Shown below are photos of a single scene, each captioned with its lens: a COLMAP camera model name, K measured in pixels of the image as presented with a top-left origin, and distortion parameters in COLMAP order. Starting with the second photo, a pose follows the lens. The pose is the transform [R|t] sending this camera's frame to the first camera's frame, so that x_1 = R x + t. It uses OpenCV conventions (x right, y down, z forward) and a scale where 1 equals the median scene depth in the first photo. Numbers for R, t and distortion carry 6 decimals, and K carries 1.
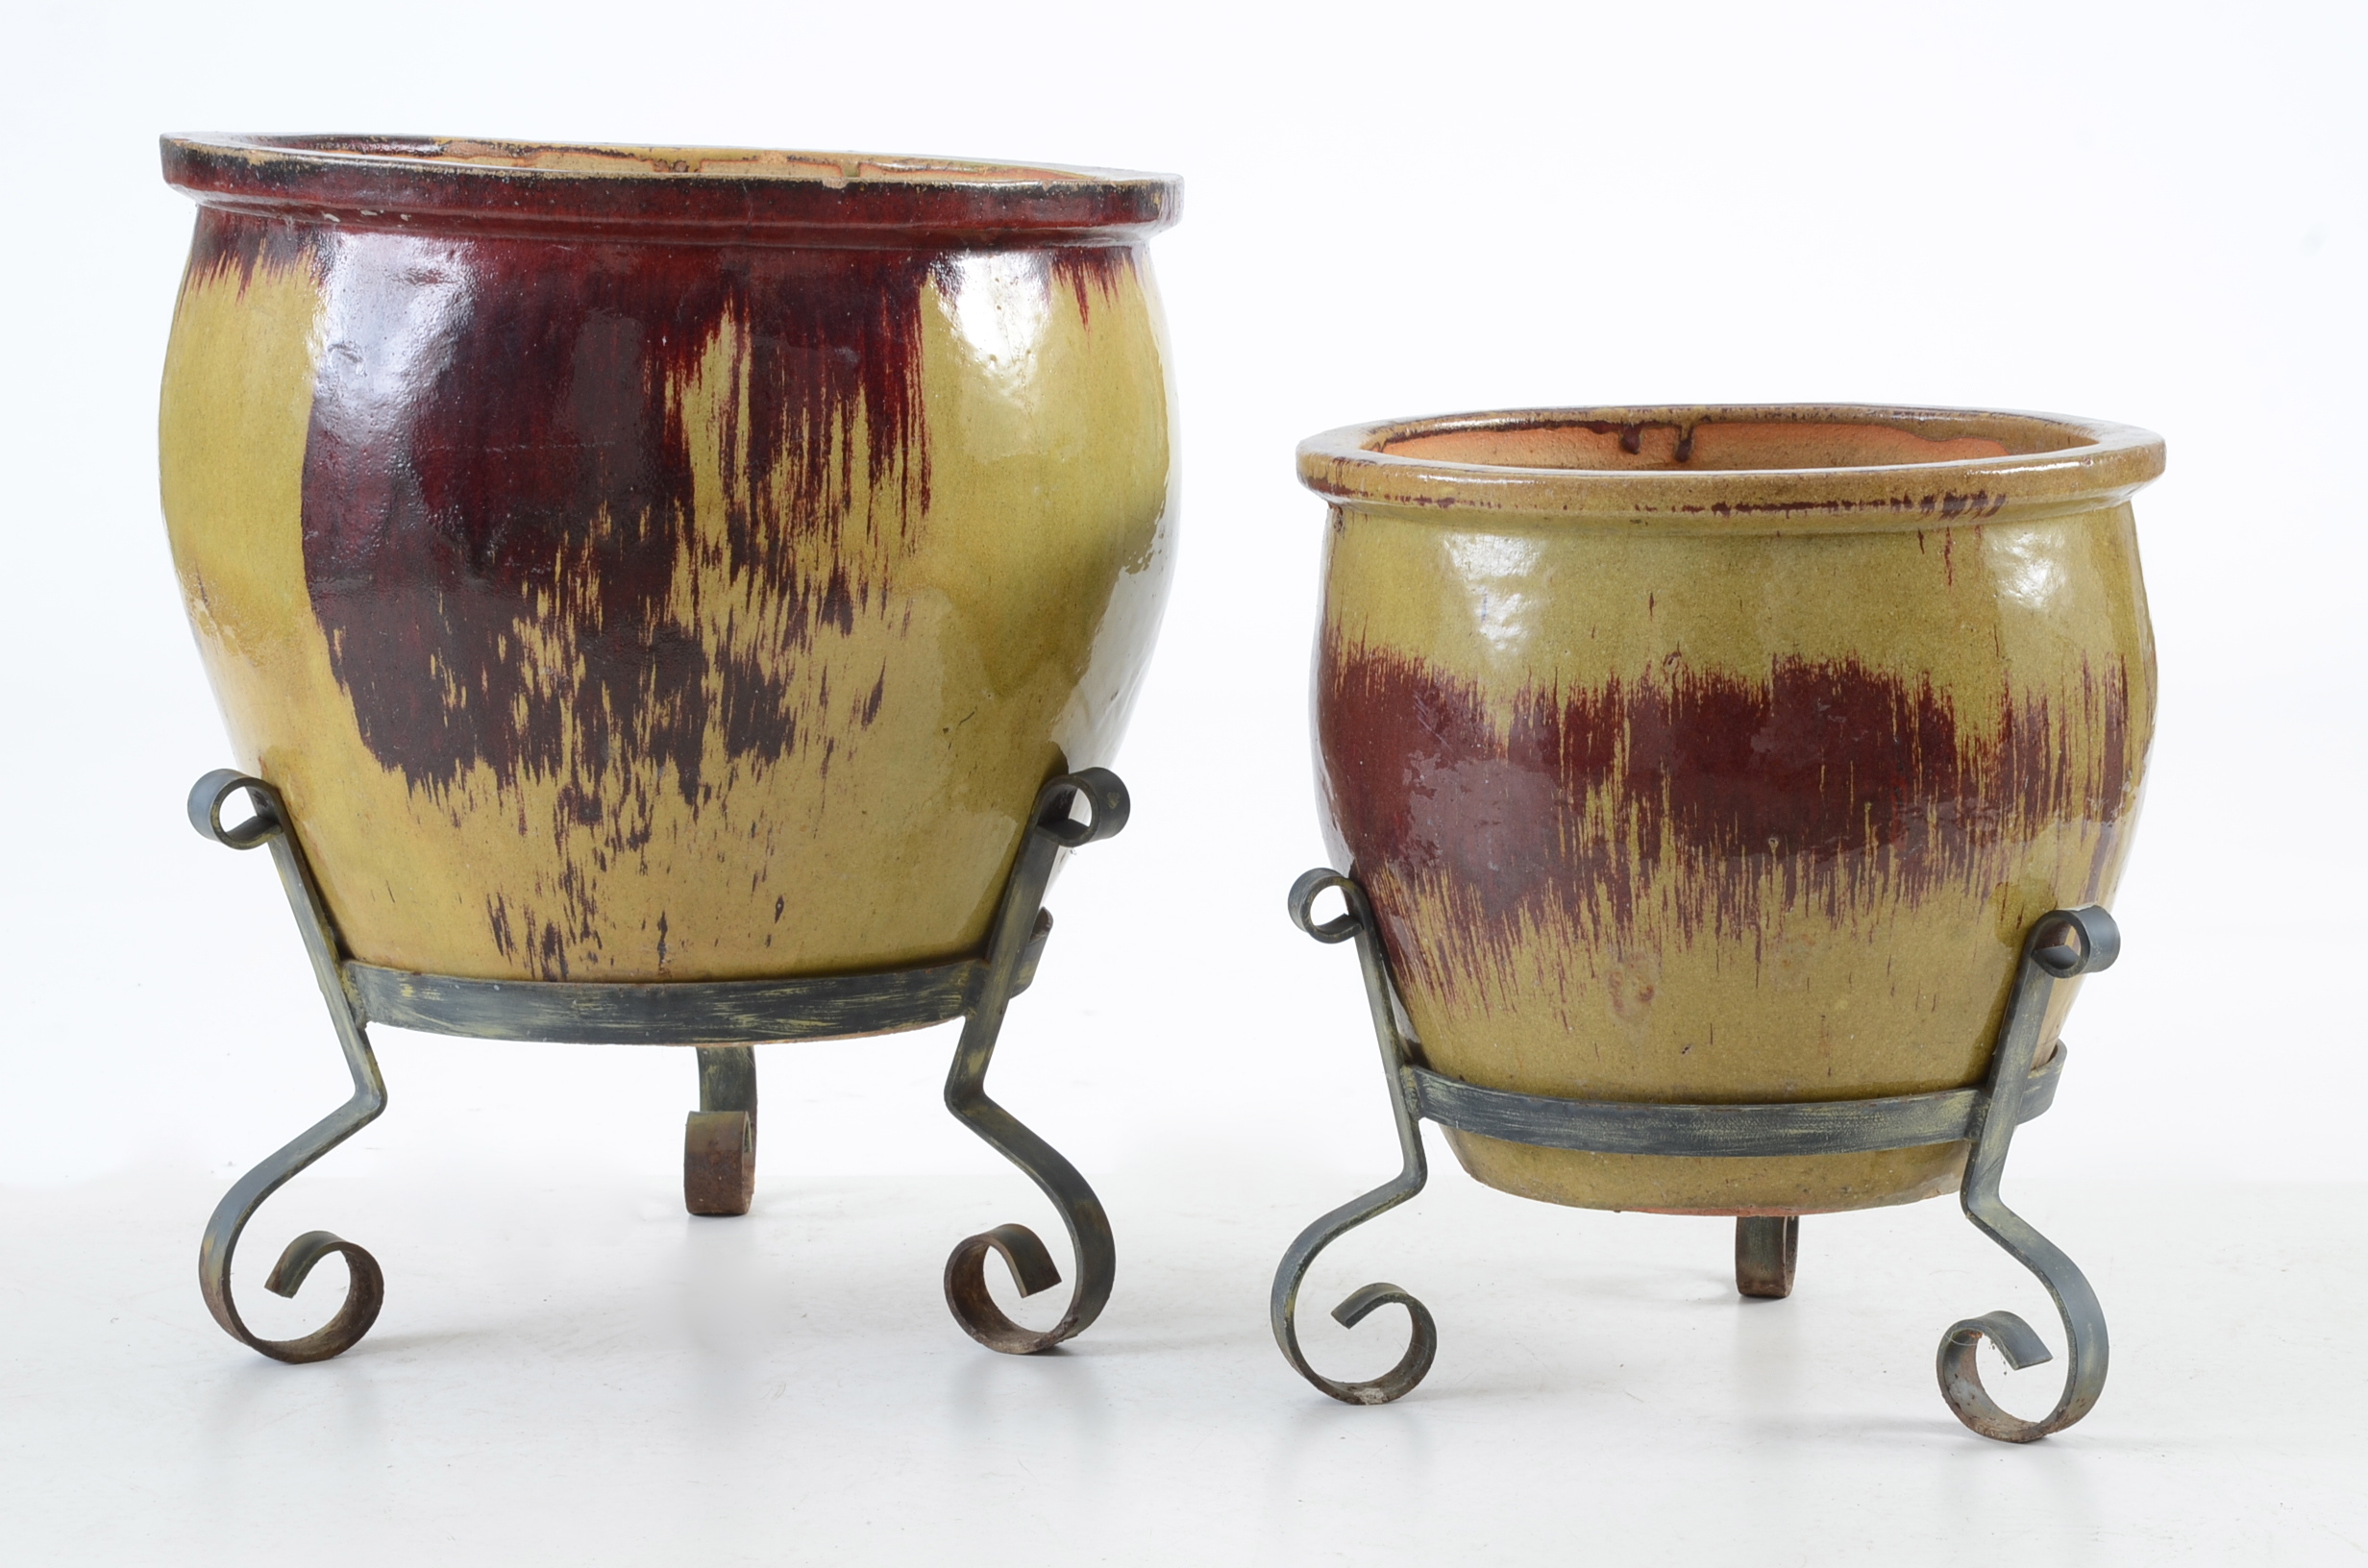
lens RADIAL K [[6630.8, 0, 1156.8], [0, 6630.8, 790.2], [0, 0, 1]] dist [0.635449, 0.000000]
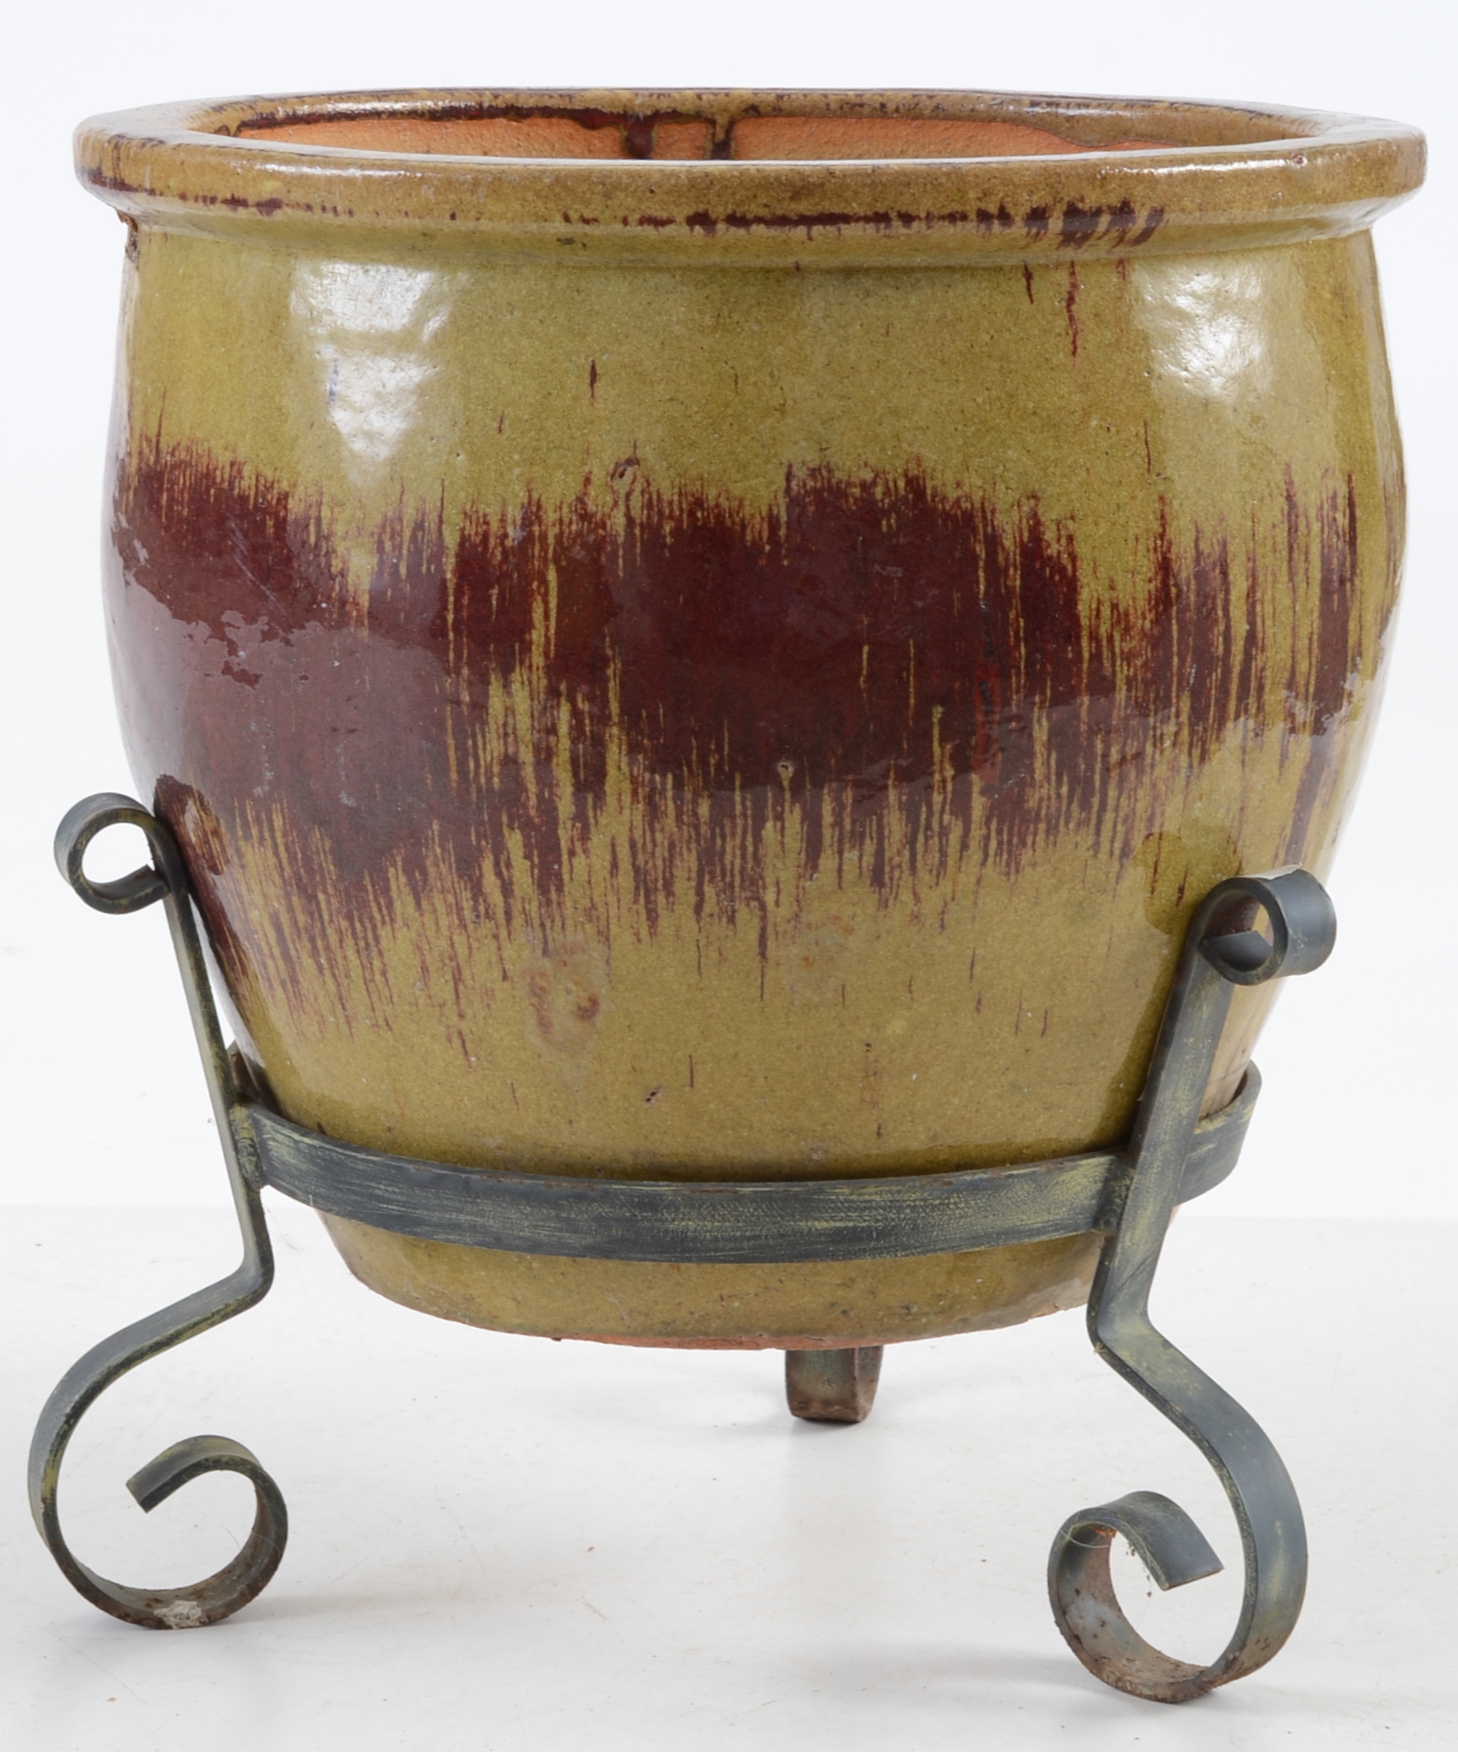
lens RADIAL K [[6135.3, 0, 729.5], [0, 6135.3, 887.9], [0, 0, 1]] dist [0.488740, 0.000000]
pose [[0.999616, 0.010980, 0.025423, 0.072980], [-0.012062, 0.999011, 0.042801, -0.005496], [-0.024927, -0.043091, 0.998760, 0.430652]]
